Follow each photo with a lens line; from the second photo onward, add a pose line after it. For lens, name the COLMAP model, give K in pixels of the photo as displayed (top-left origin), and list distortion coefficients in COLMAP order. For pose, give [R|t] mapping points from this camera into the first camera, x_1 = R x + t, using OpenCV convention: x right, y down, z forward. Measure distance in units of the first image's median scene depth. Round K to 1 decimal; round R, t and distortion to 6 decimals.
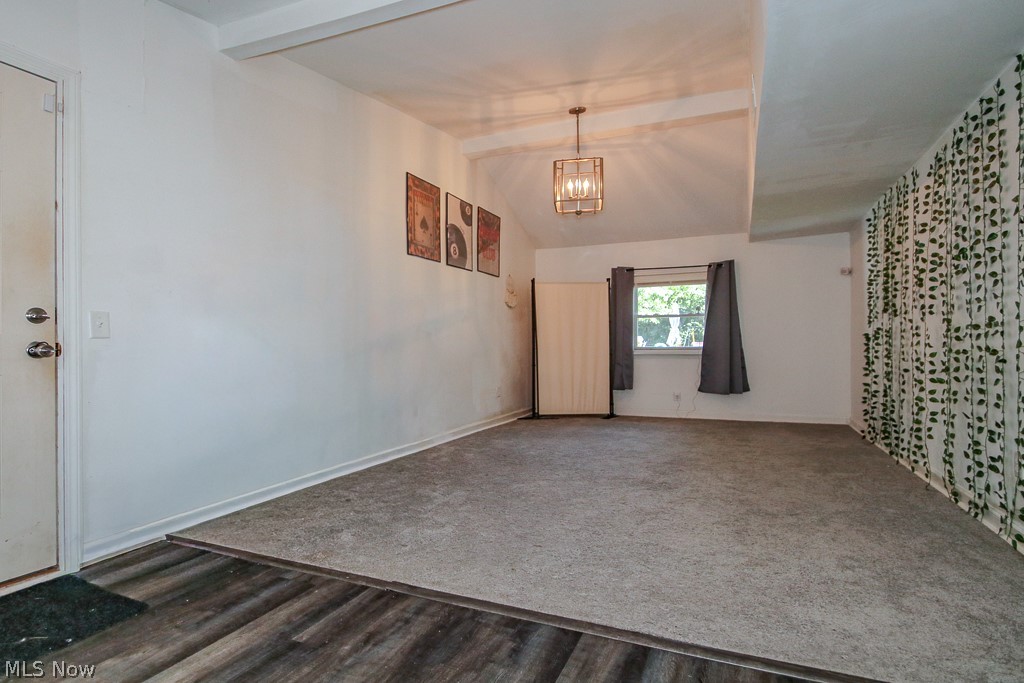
lens RADIAL K [[514.1, 0, 516.8], [0, 514.1, 348.9], [0, 0, 1]] dist [-0.000117, -0.000353]
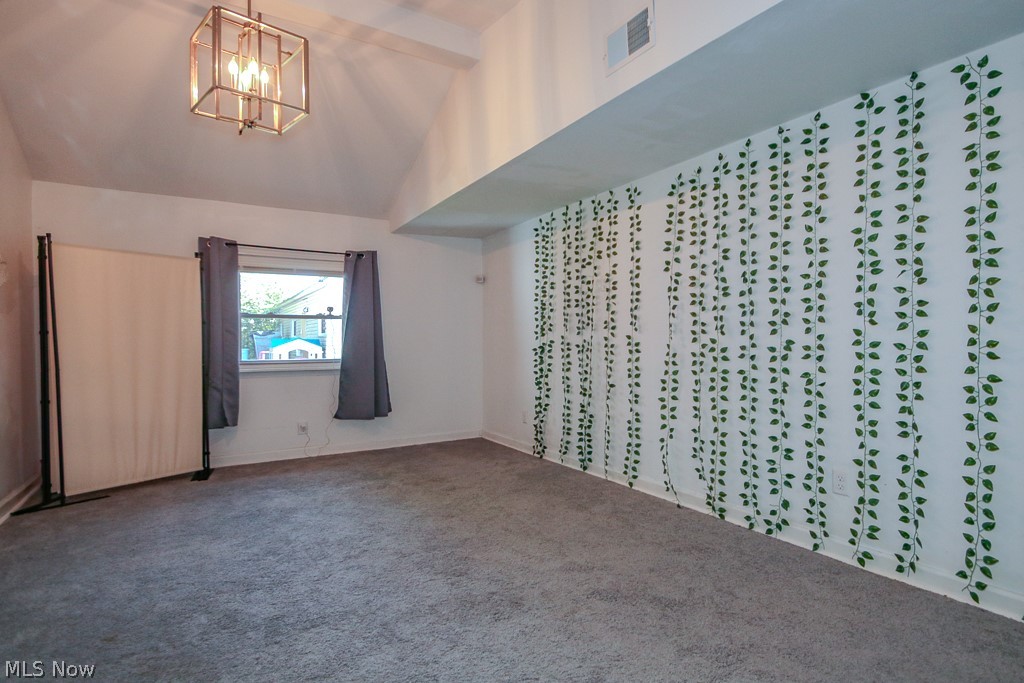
lens RADIAL K [[539.4, 0, 512.0], [0, 539.4, 341.5], [0, 0, 1]] dist [0.004472, -0.000629]
pose [[0.607531, 0.002277, 0.794293, -0.118008], [0.007119, 0.999940, -0.008312, -0.022036], [-0.794264, 0.010704, 0.607478, 0.310577]]
